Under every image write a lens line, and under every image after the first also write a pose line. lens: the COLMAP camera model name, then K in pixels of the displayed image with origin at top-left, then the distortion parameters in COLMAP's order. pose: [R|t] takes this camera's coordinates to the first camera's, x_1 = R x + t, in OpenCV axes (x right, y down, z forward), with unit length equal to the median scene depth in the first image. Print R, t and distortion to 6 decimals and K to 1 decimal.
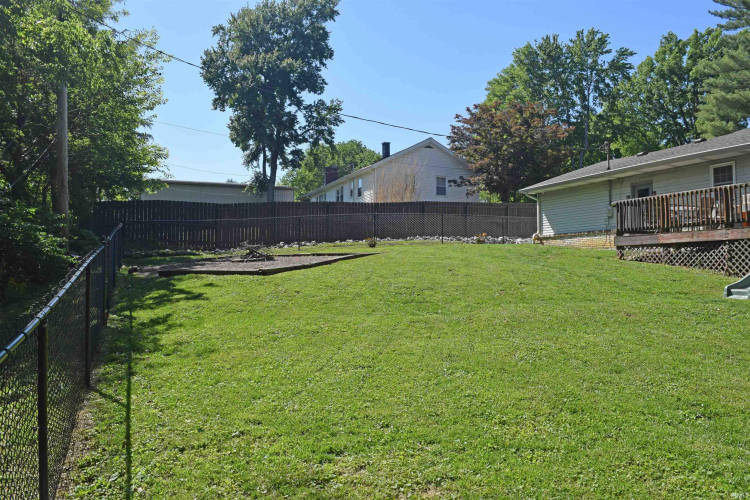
lens RADIAL K [[590.4, 0, 376.4], [0, 590.4, 251.2], [0, 0, 1]] dist [-0.095840, 0.024732]
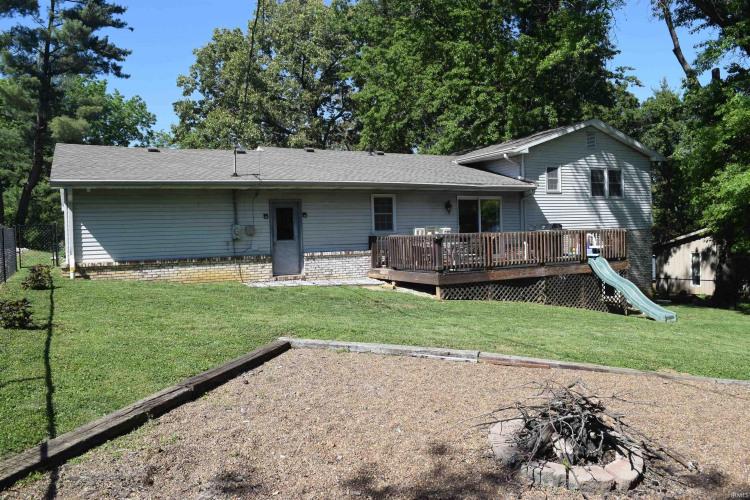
lens RADIAL K [[590.4, 0, 375.5], [0, 590.4, 249.6], [0, 0, 1]] dist [-0.095840, 0.024732]
pose [[-0.069886, -0.020510, 0.997344, -0.379716], [-0.000820, 0.999789, 0.020503, -0.064165], [-0.997555, 0.000615, -0.069888, 0.913782]]
